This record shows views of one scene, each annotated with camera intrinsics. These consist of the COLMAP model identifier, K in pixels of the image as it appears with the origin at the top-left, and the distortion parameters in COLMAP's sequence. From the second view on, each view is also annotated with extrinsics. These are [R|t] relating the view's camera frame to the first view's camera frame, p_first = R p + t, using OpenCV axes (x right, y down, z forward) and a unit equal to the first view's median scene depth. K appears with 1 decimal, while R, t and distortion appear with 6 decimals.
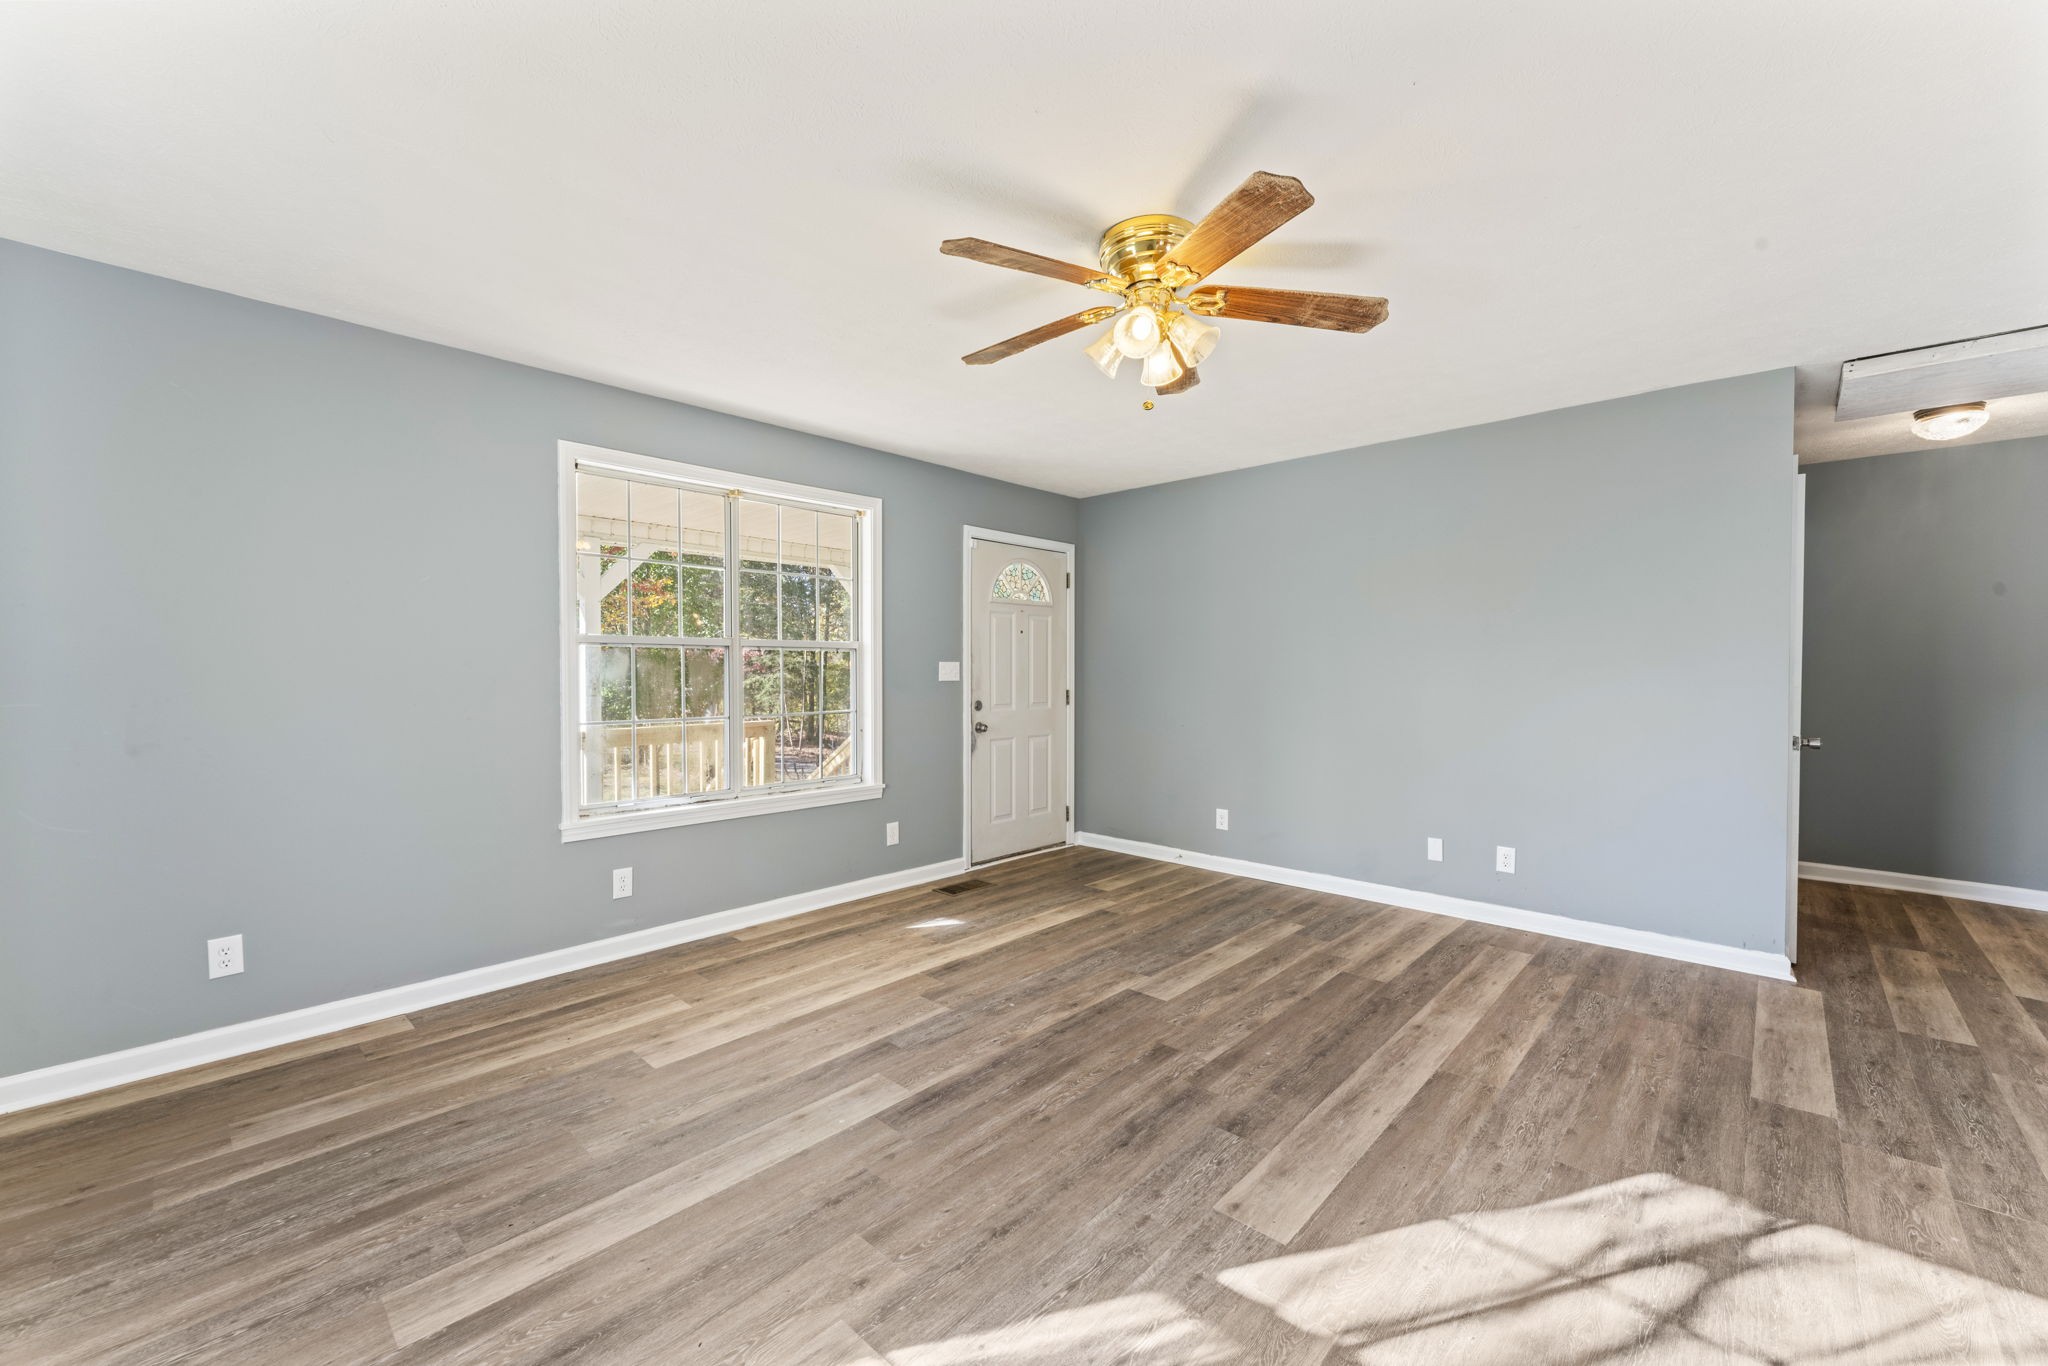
lens RADIAL K [[817.2, 0, 1021.1], [0, 817.2, 670.3], [0, 0, 1]] dist [0.000074, -0.000019]
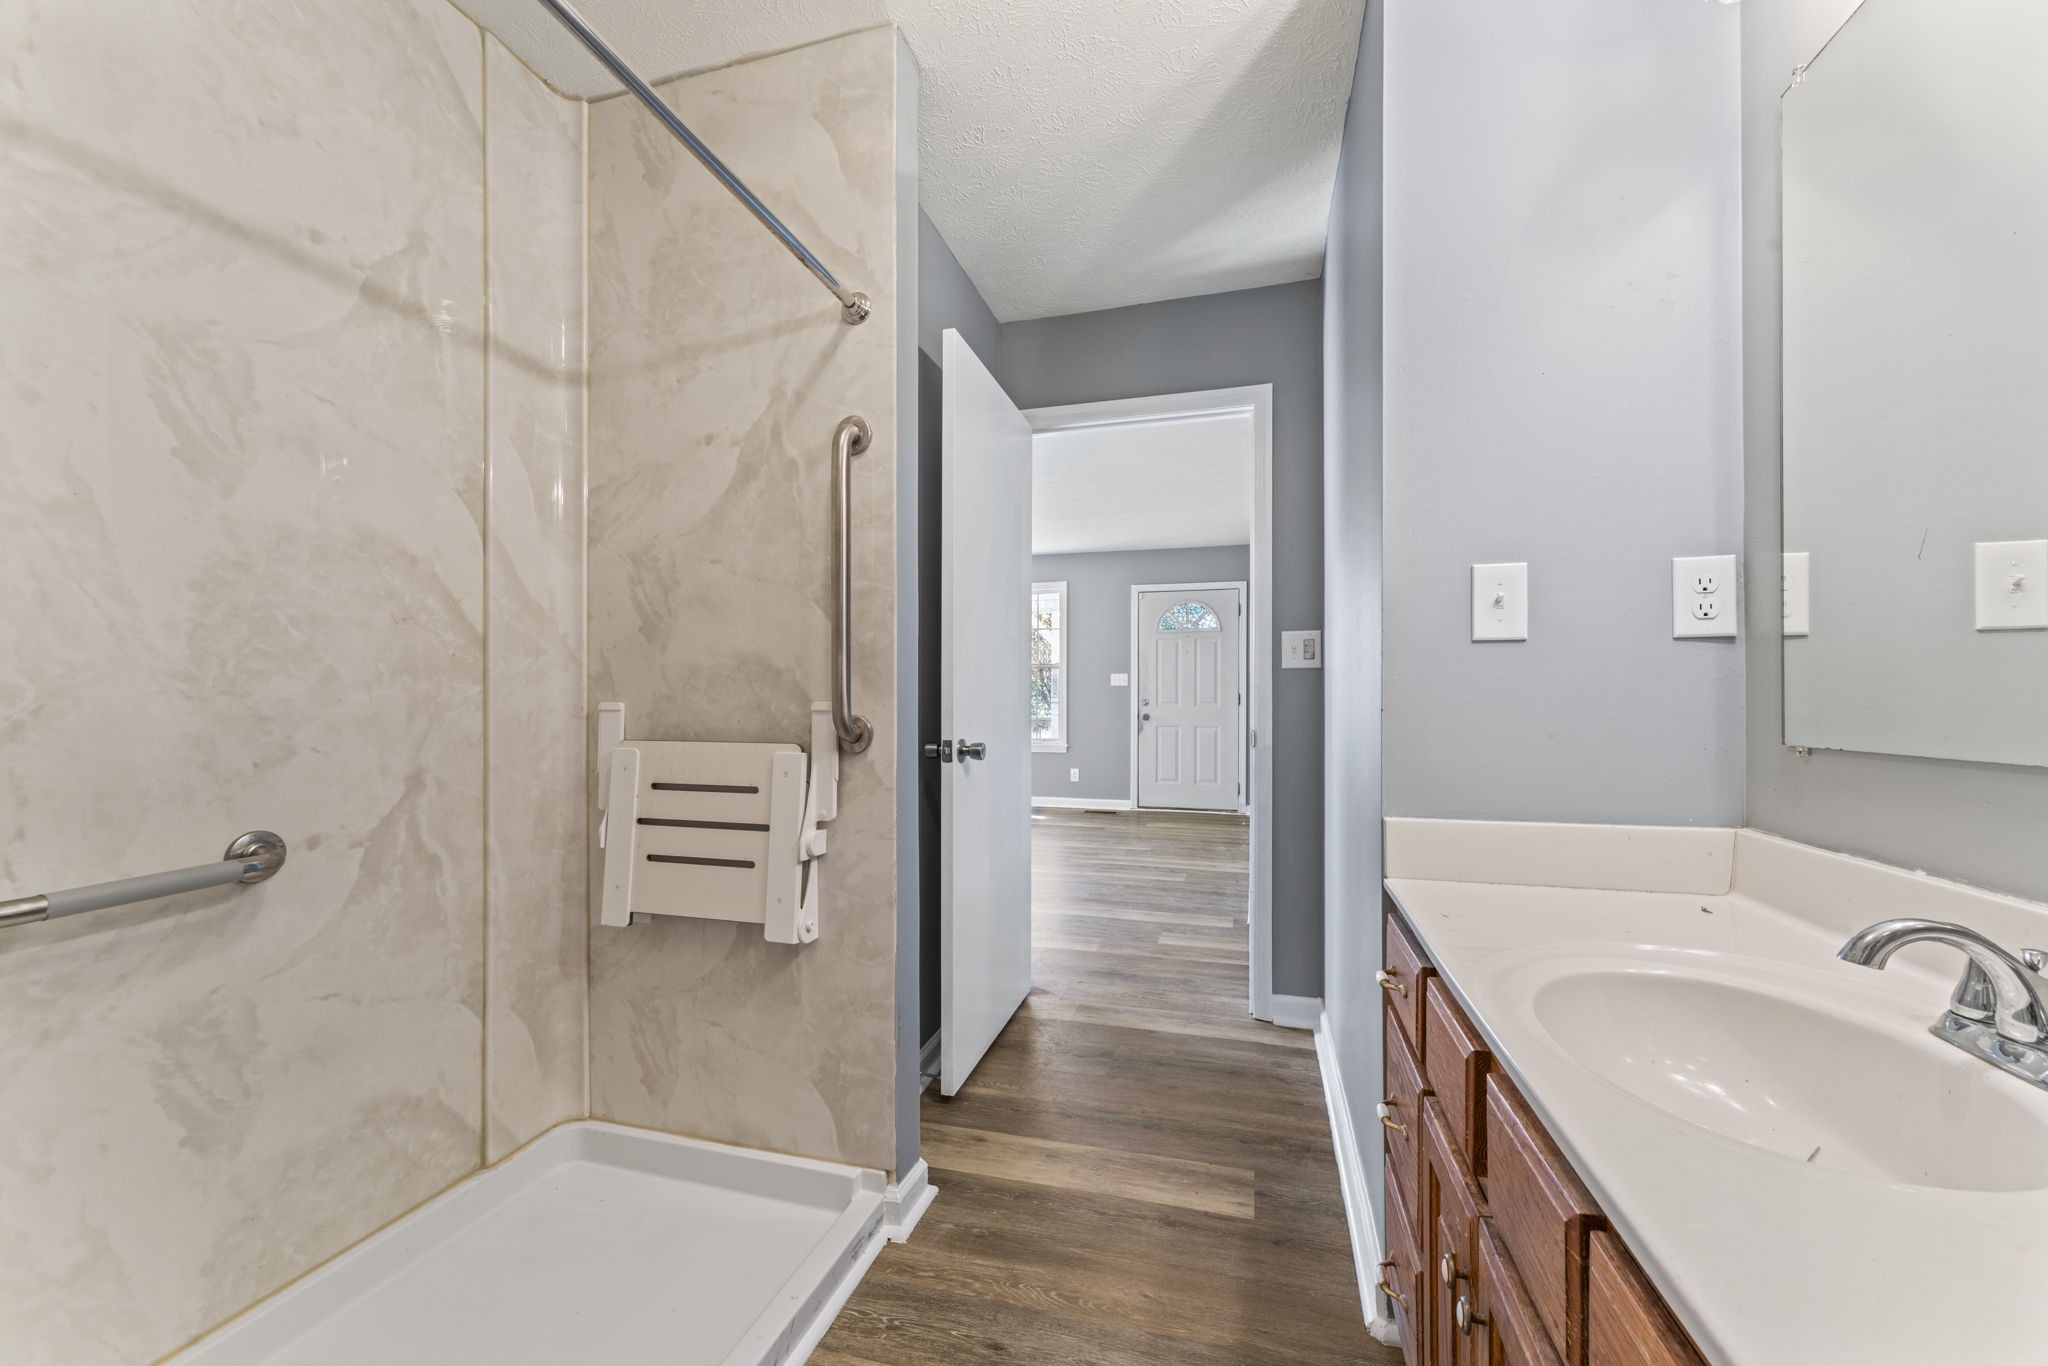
lens RADIAL K [[817.2, 0, 1026.3], [0, 817.2, 688.3], [0, 0, 1]] dist [0.000074, -0.000019]
pose [[0.468198, -0.006355, -0.883601, 1.923796], [-0.003904, 0.999950, -0.009260, 0.052097], [0.883615, 0.007785, 0.468150, 0.162545]]
